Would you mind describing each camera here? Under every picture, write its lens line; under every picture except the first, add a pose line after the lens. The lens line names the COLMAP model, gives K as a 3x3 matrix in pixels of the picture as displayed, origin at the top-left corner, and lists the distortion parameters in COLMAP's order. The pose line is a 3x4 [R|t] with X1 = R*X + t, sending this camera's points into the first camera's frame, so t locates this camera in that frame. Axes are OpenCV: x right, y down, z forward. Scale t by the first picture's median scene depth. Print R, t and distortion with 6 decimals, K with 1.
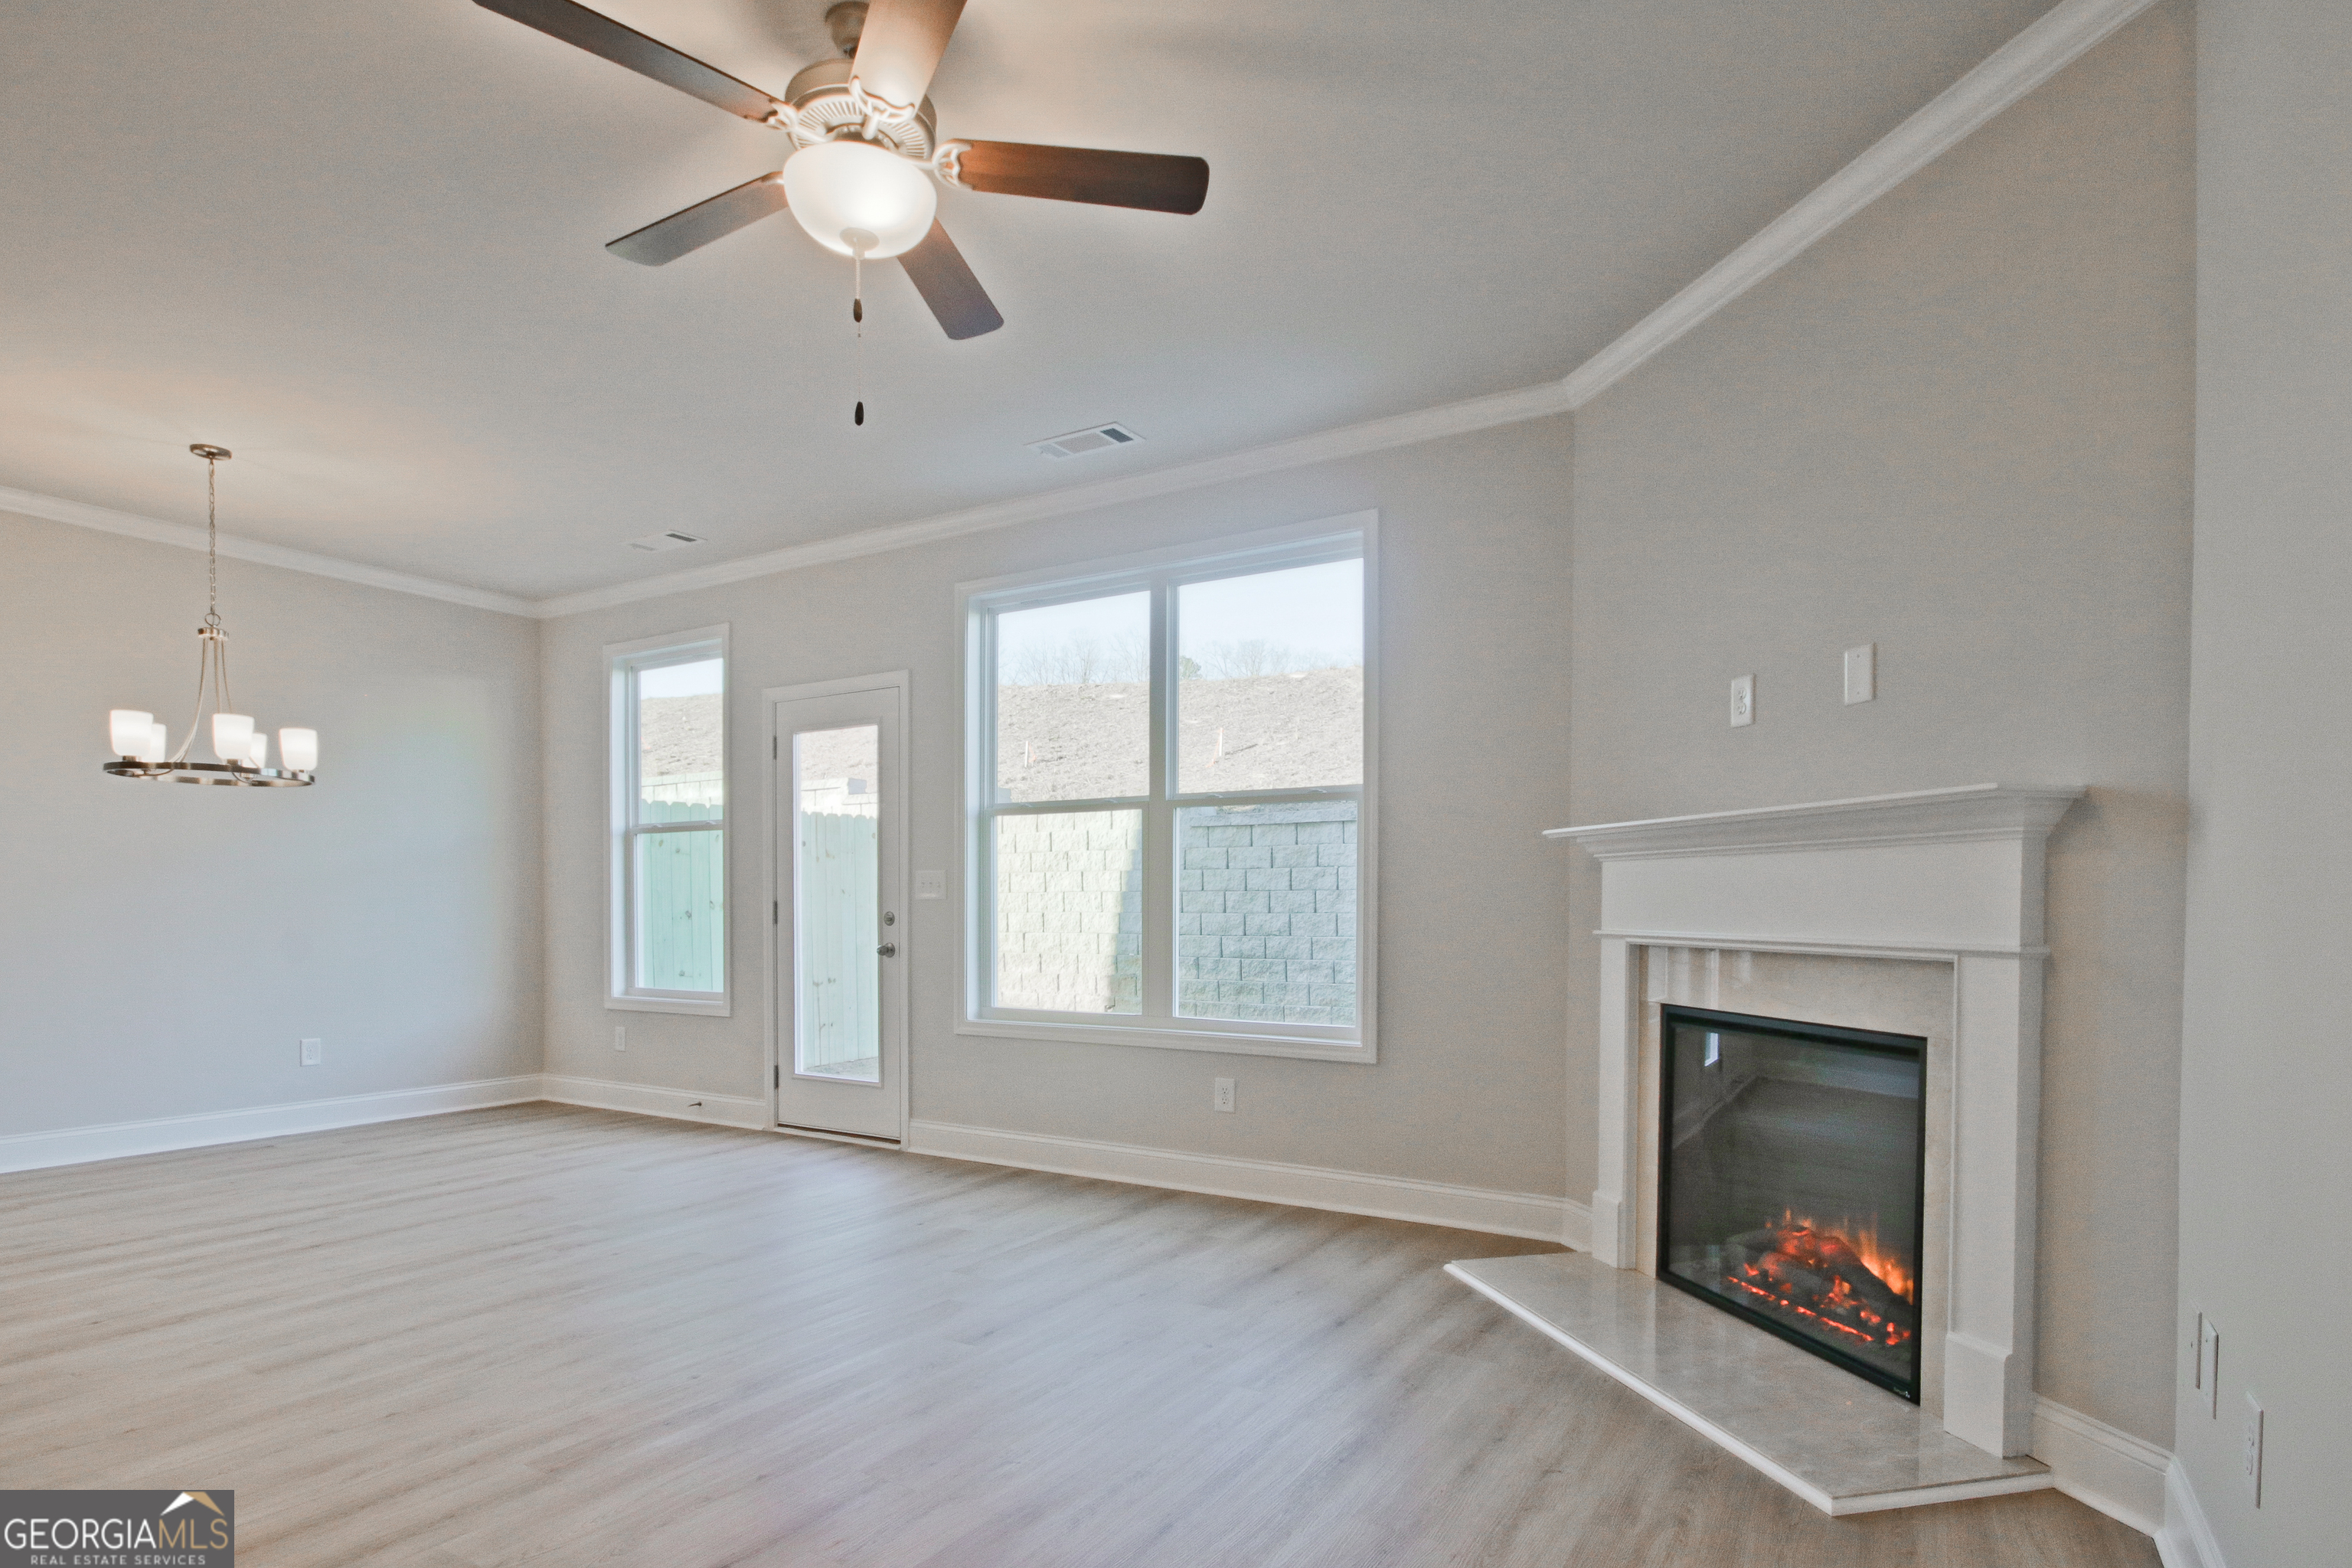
lens RADIAL K [[1248.9, 0, 1178.6], [0, 1248.9, 894.6], [0, 0, 1]] dist [-0.000770, -0.000184]
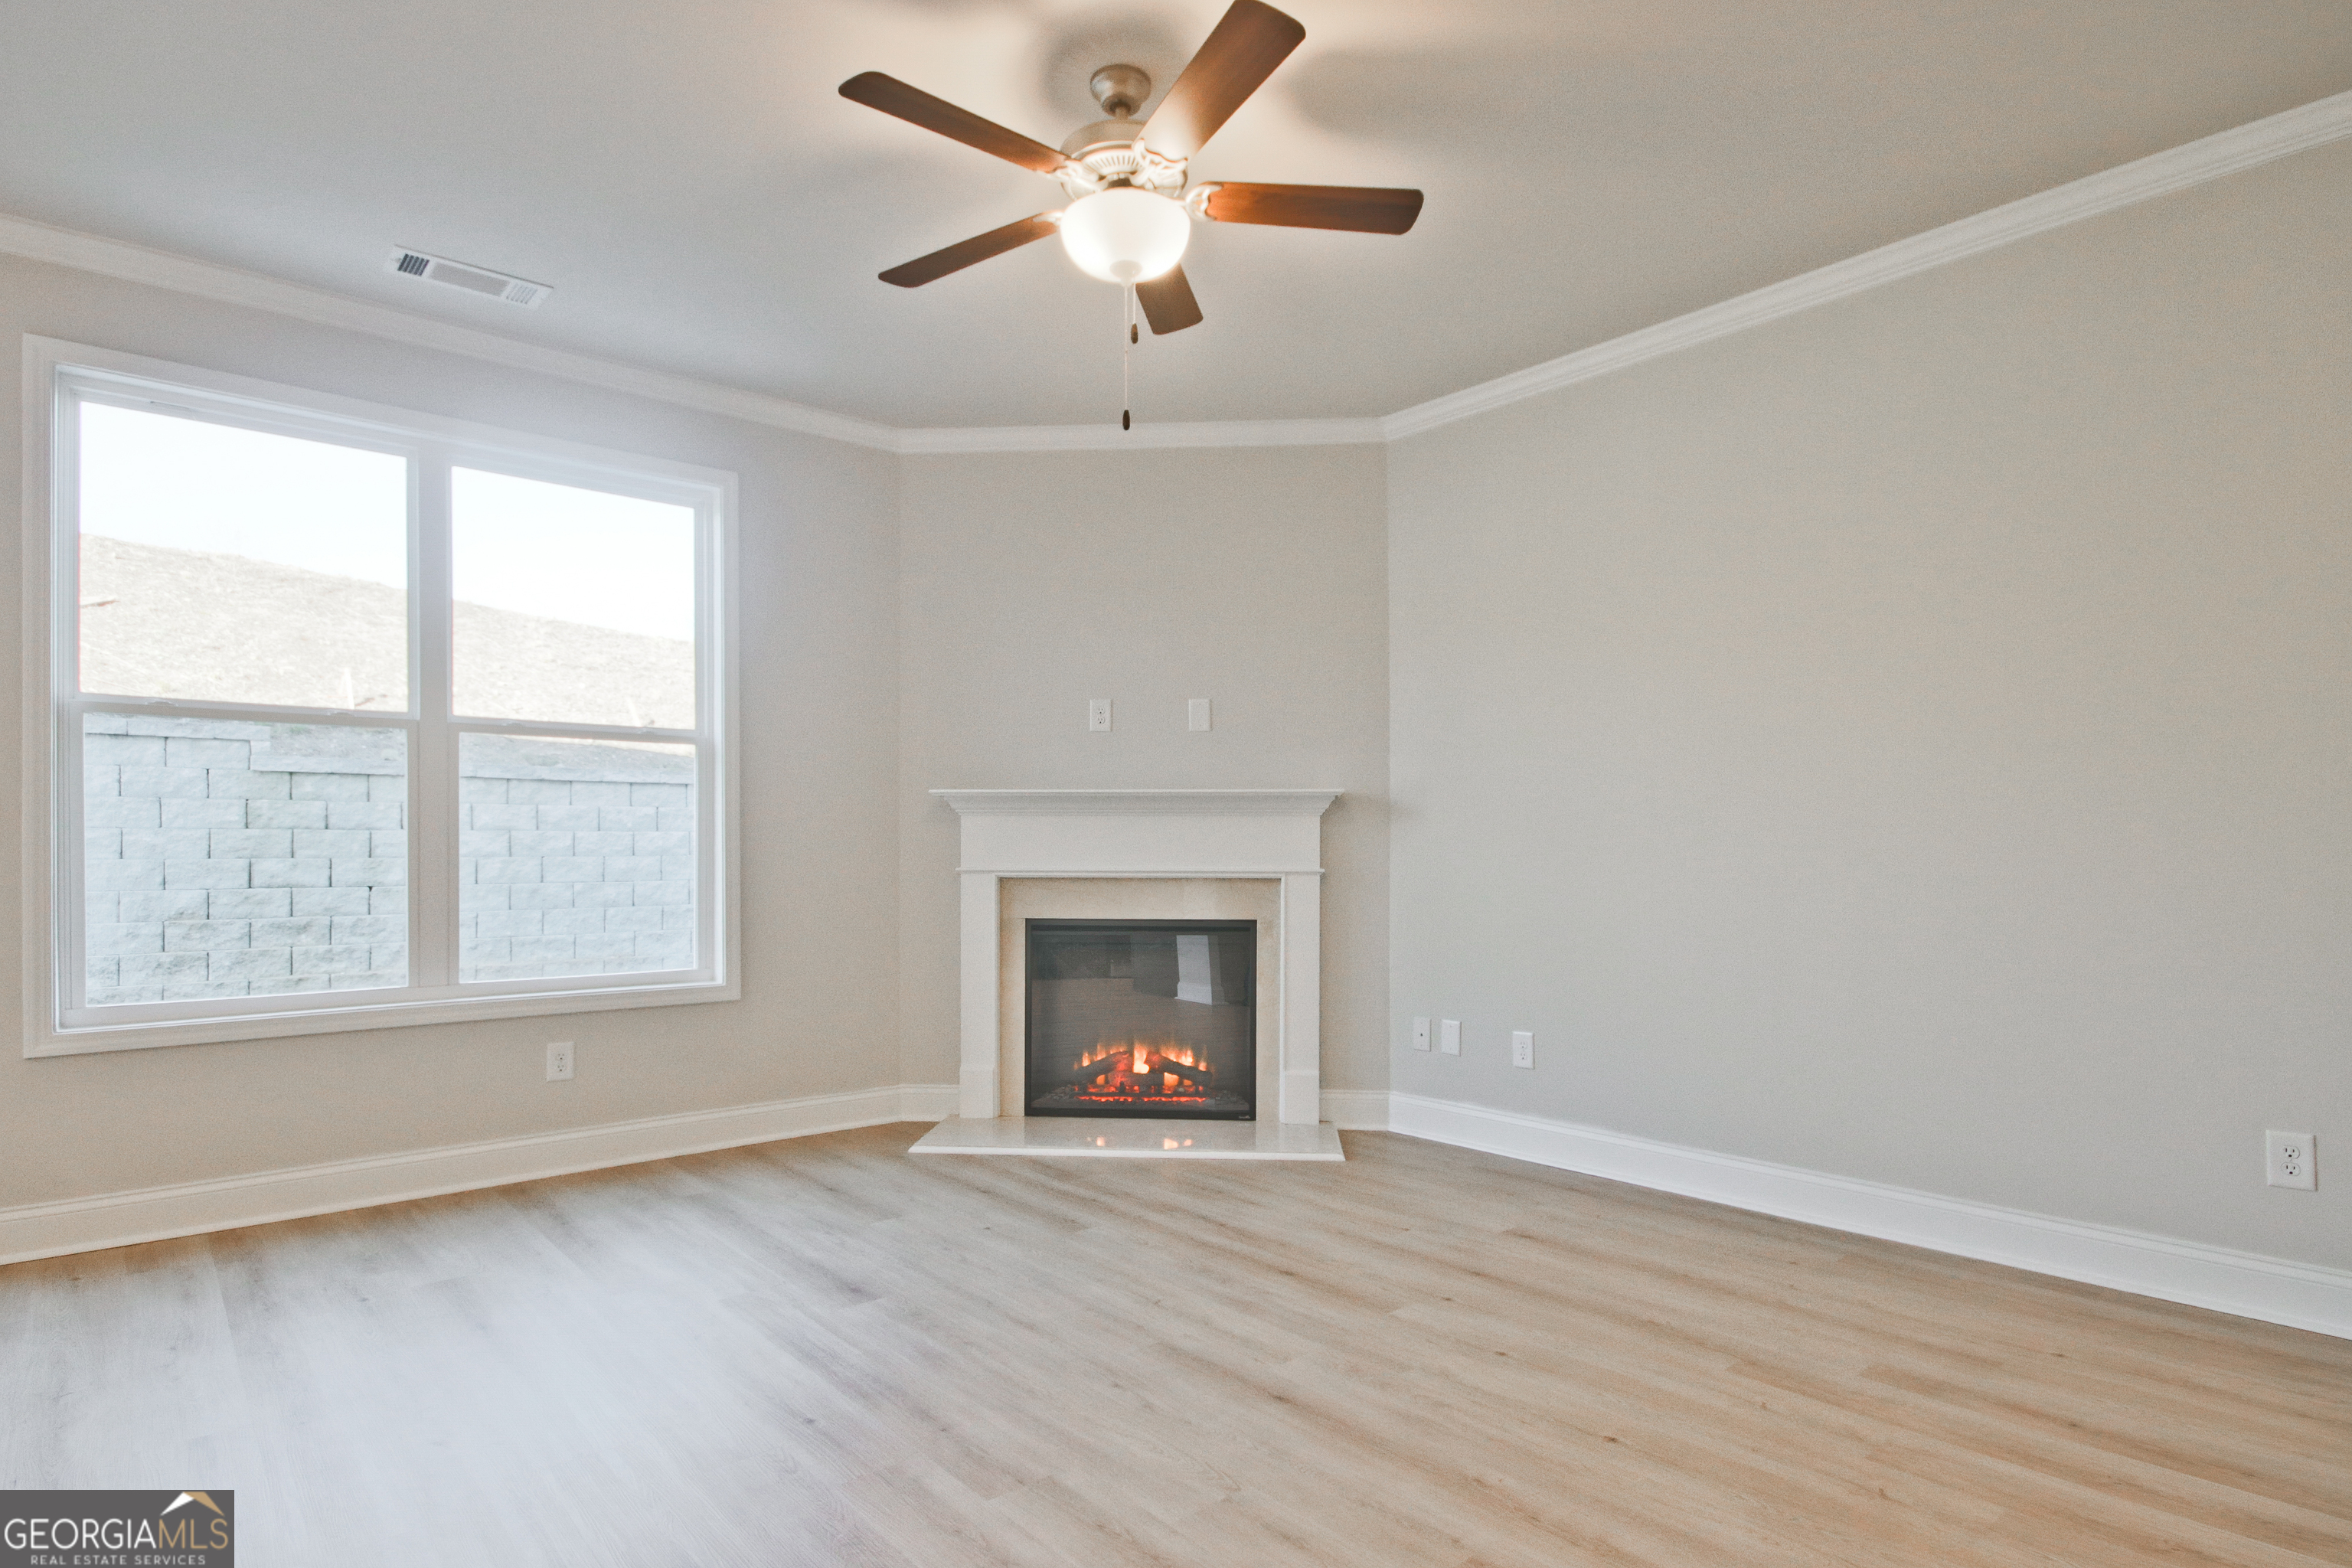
lens RADIAL K [[1234.2, 0, 1177.6], [0, 1234.2, 811.2], [0, 0, 1]] dist [-0.001995, -0.001186]
pose [[0.308964, 0.018748, 0.950889, -0.878046], [-0.011850, 0.999804, -0.015862, -0.013017], [-0.951000, -0.006367, 0.309126, 0.403848]]
